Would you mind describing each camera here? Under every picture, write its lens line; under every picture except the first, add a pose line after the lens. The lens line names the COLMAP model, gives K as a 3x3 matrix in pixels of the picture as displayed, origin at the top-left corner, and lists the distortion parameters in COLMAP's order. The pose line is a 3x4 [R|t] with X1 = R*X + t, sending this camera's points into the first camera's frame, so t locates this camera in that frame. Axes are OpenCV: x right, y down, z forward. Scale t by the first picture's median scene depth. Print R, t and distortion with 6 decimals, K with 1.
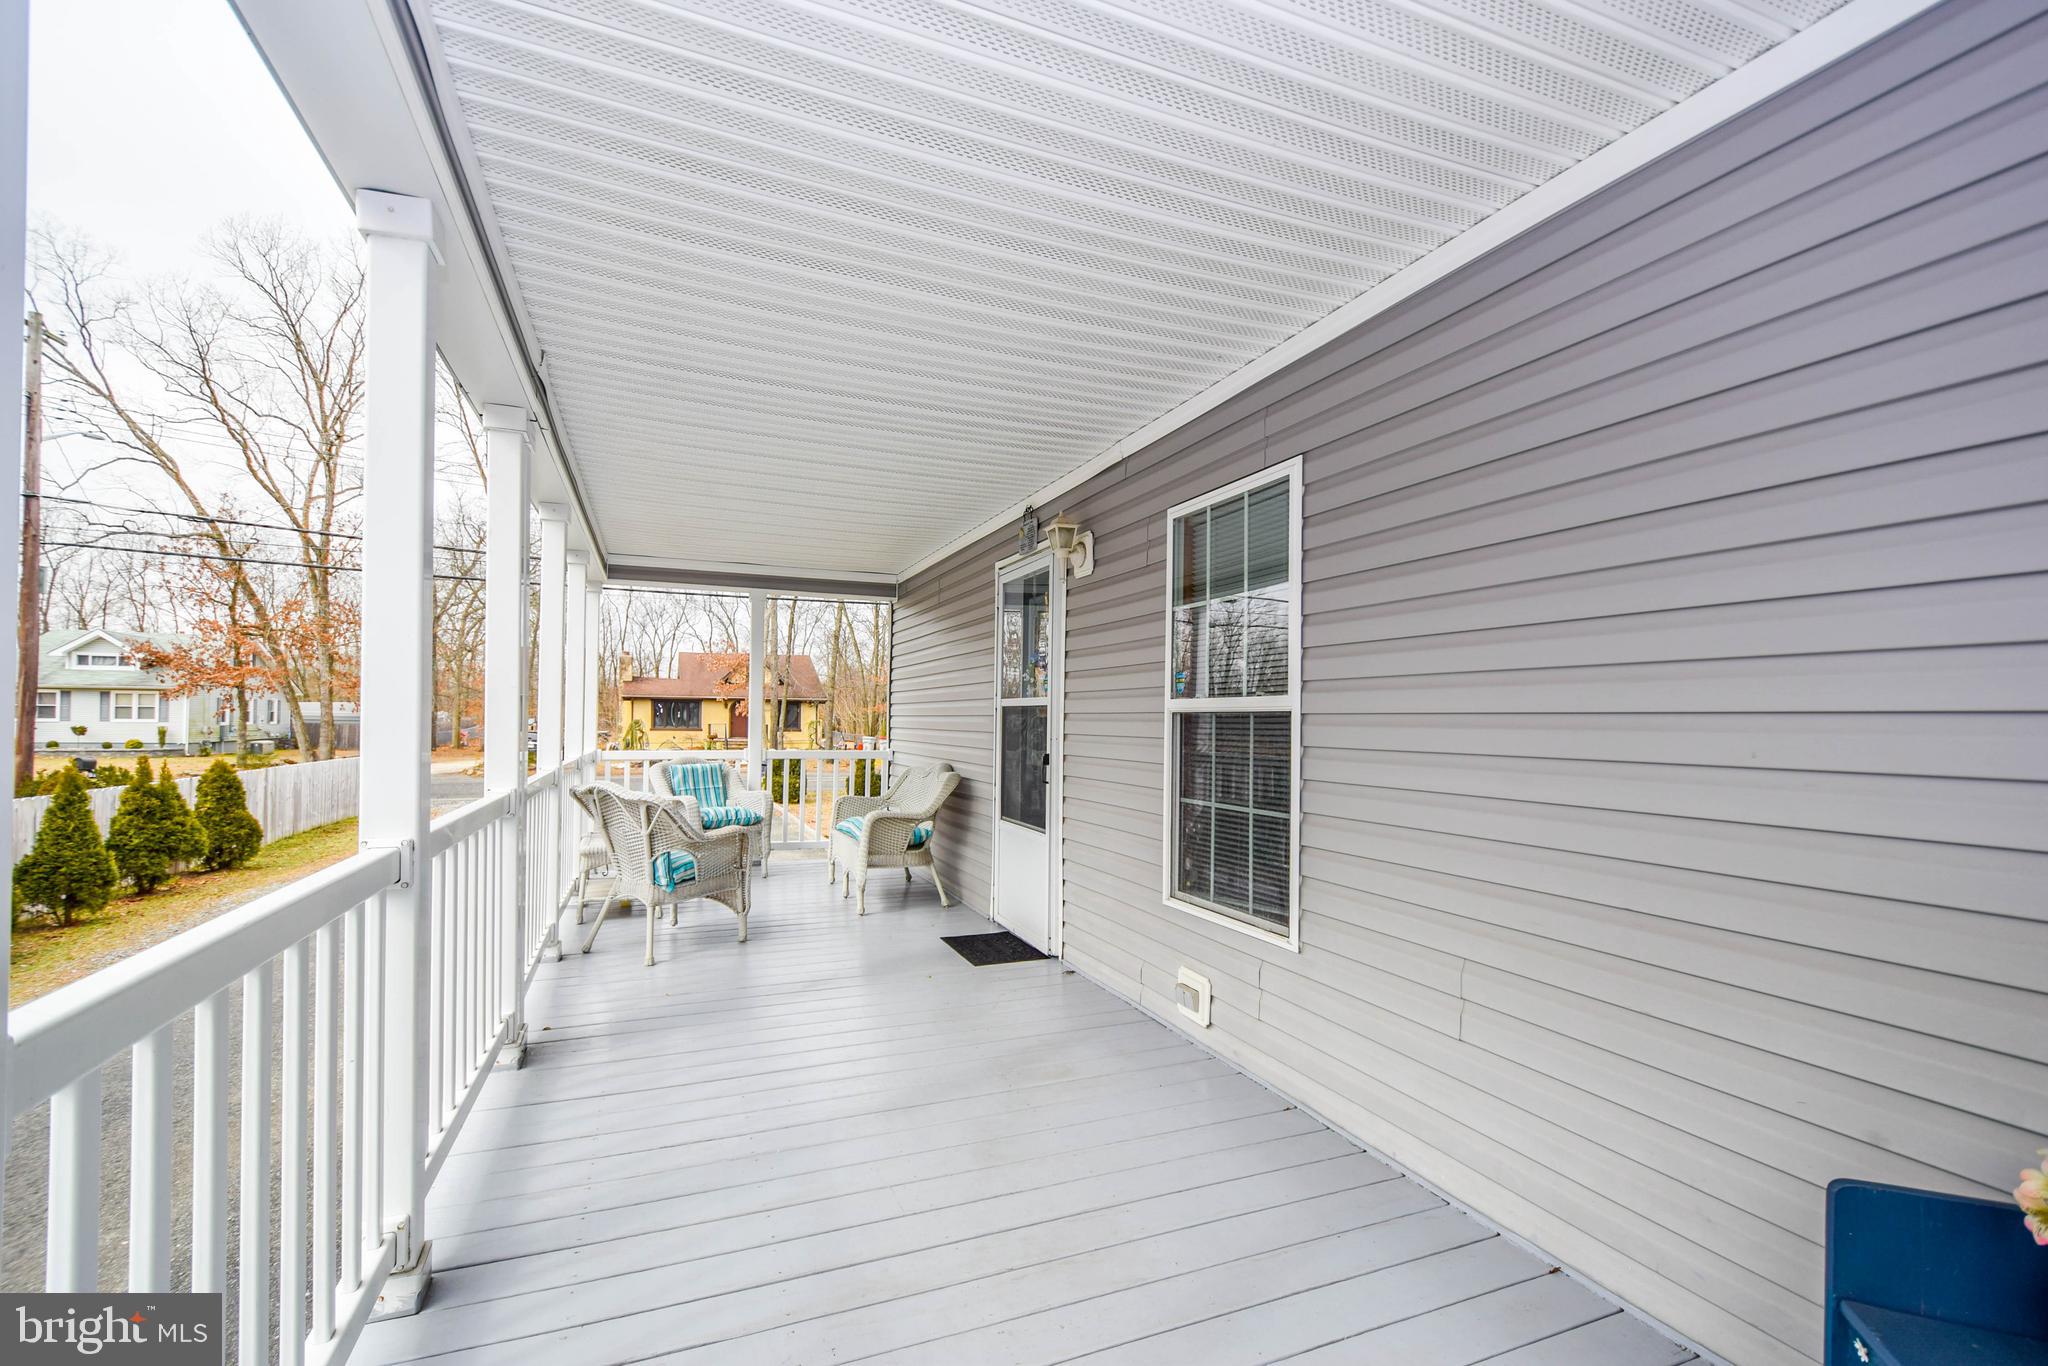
lens RADIAL K [[888.5, 0, 1024.9], [0, 888.5, 704.1], [0, 0, 1]] dist [0.016941, -0.012742]
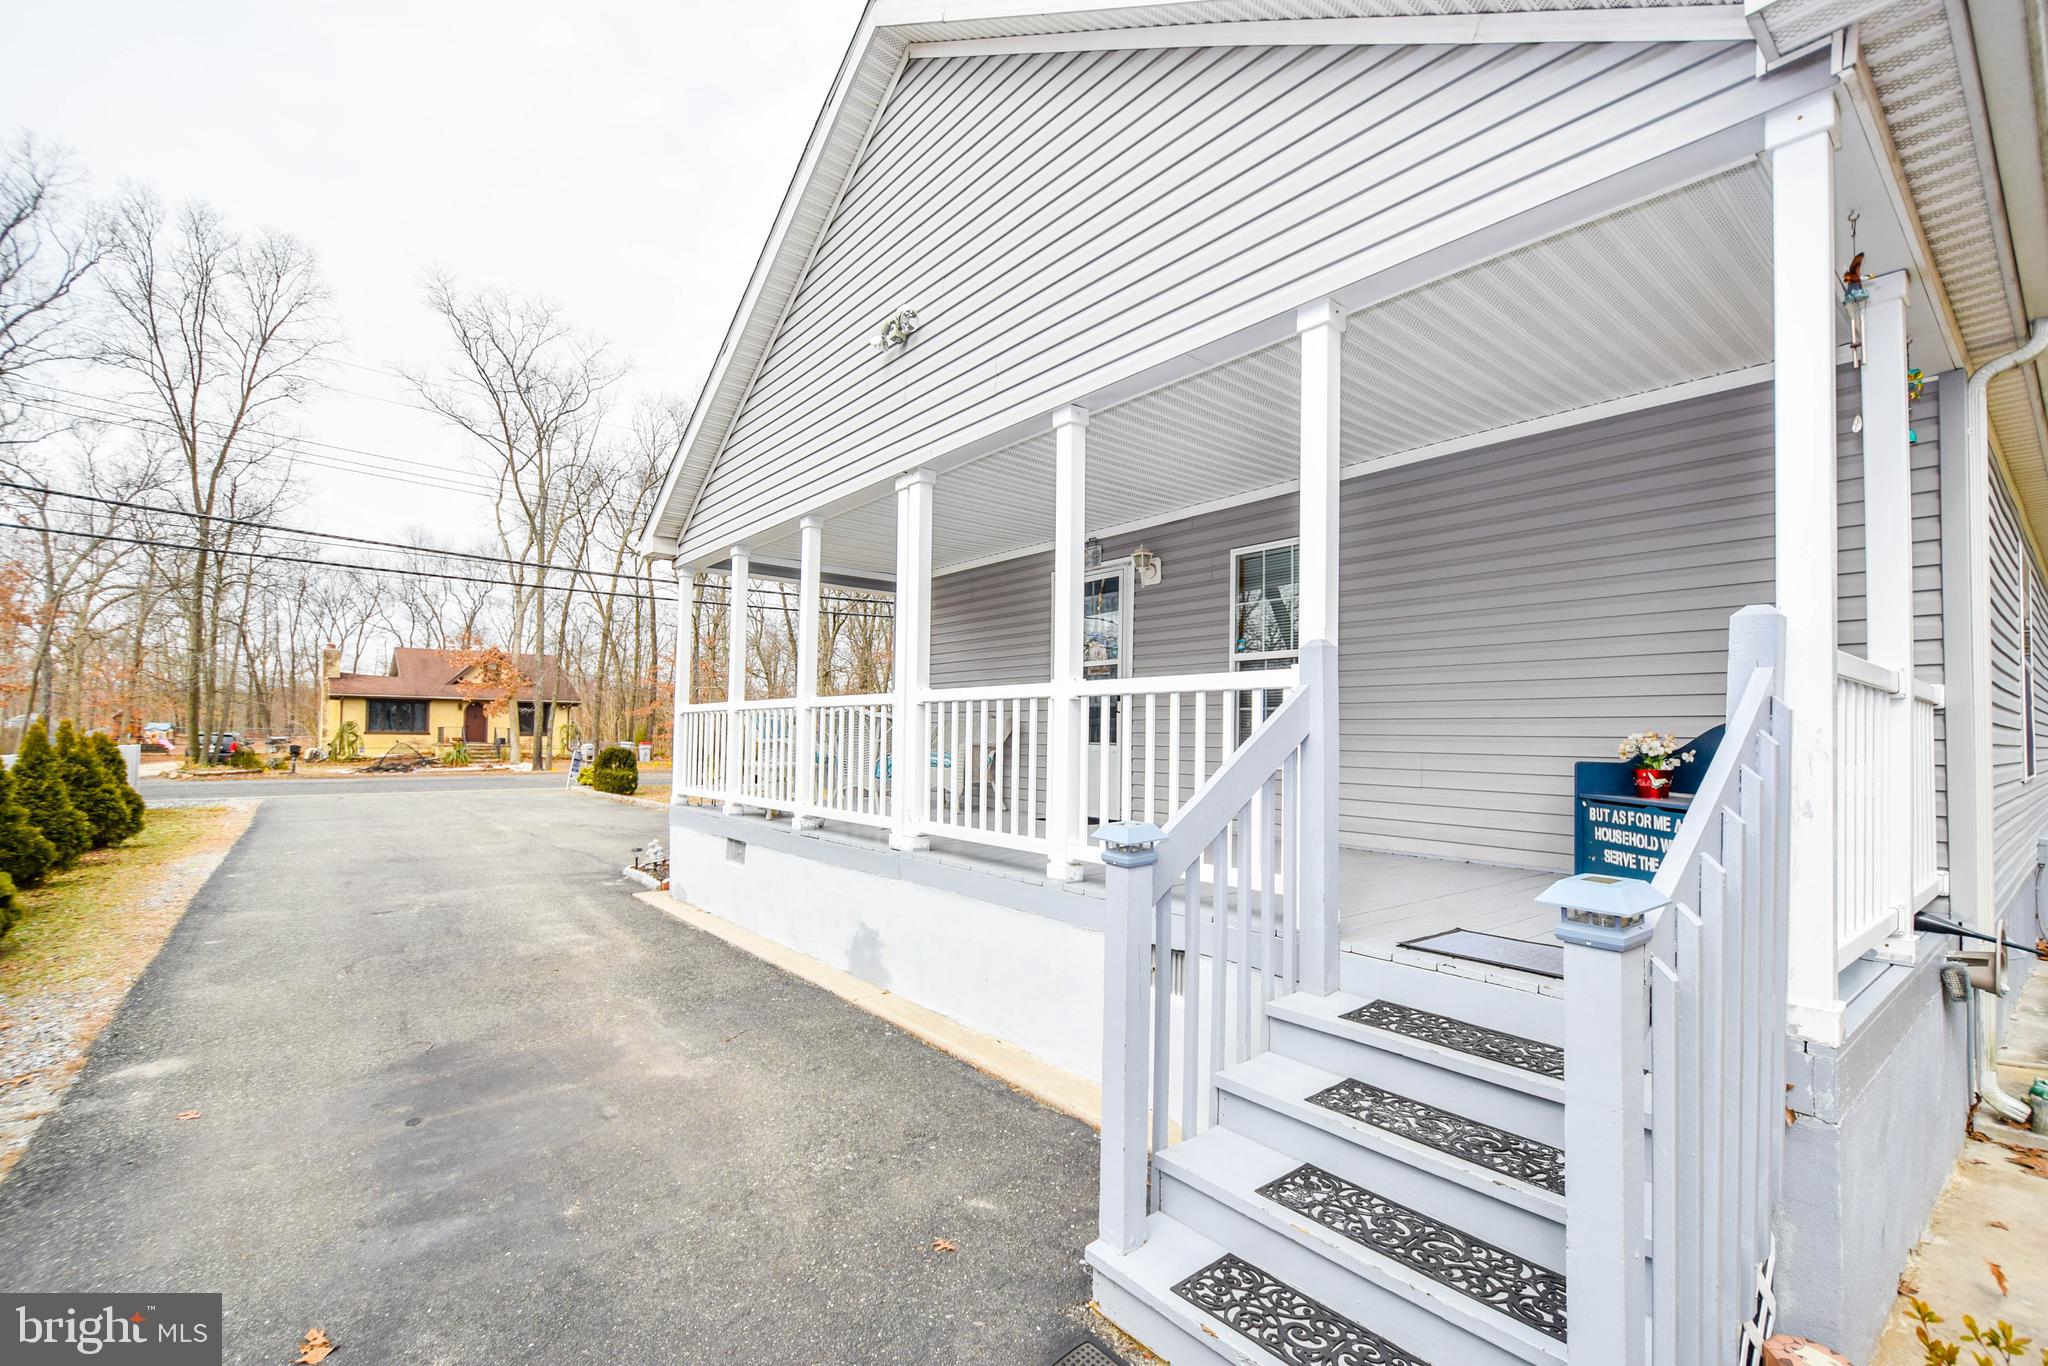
lens RADIAL K [[888.5, 0, 1024.9], [0, 888.5, 704.1], [0, 0, 1]] dist [0.016941, -0.012742]
pose [[0.955301, 0.012377, 0.295376, -0.581854], [-0.007906, 0.999835, -0.016324, 0.097101], [-0.295530, 0.013259, 0.955242, -0.456861]]
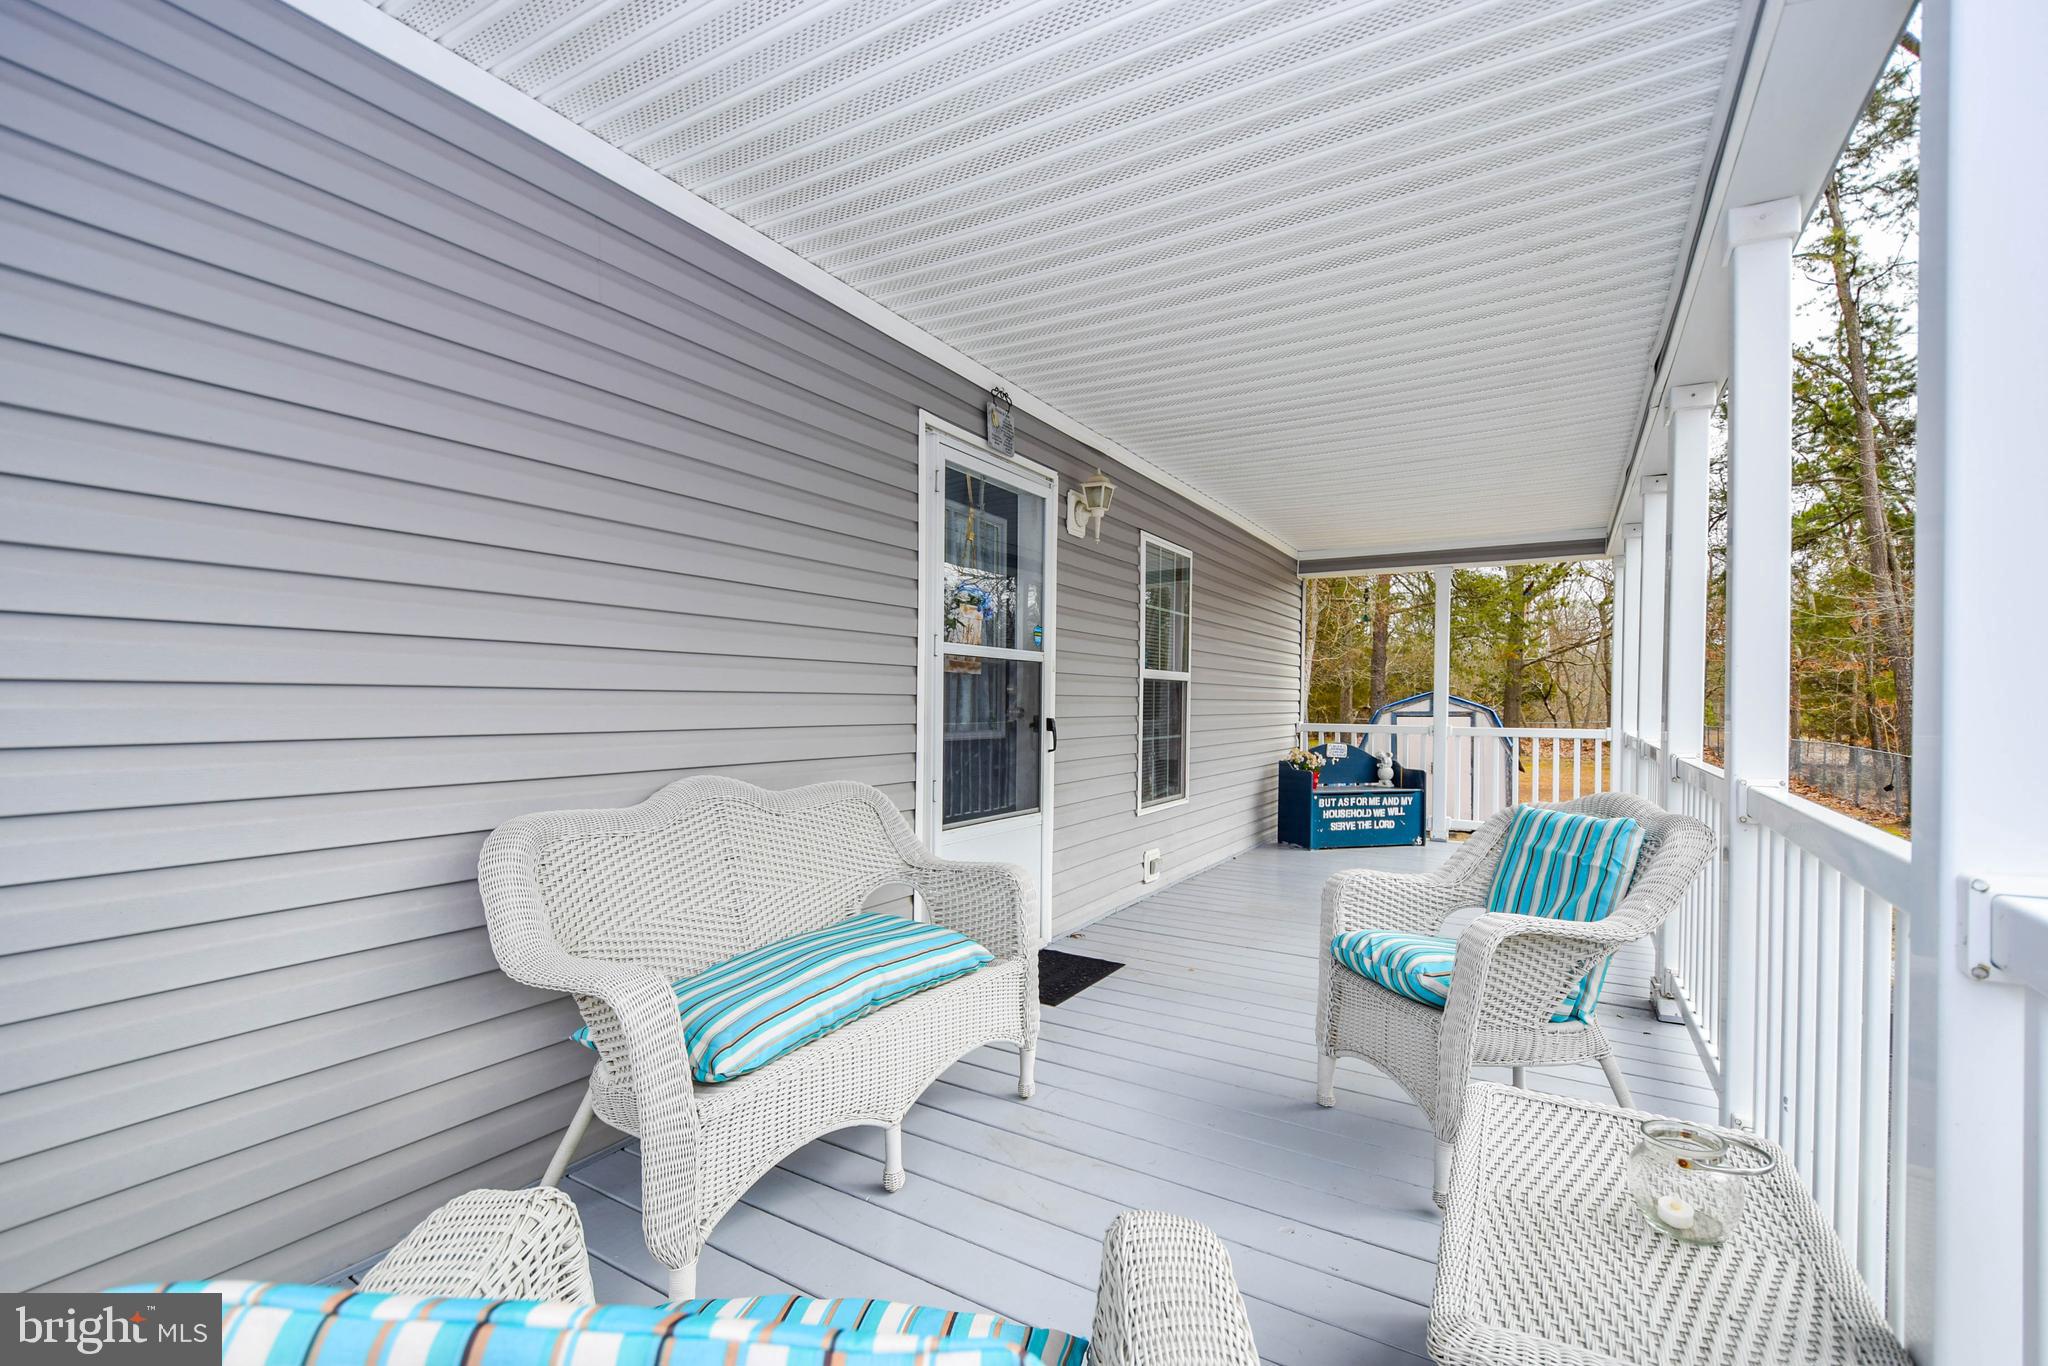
lens RADIAL K [[888.5, 0, 1024.9], [0, 888.5, 704.1], [0, 0, 1]] dist [0.016941, -0.012742]
pose [[-0.598947, -0.016121, 0.800626, -0.630022], [-0.026500, 0.999649, 0.000304, 0.041264], [-0.800350, -0.021035, -0.599164, 1.474238]]
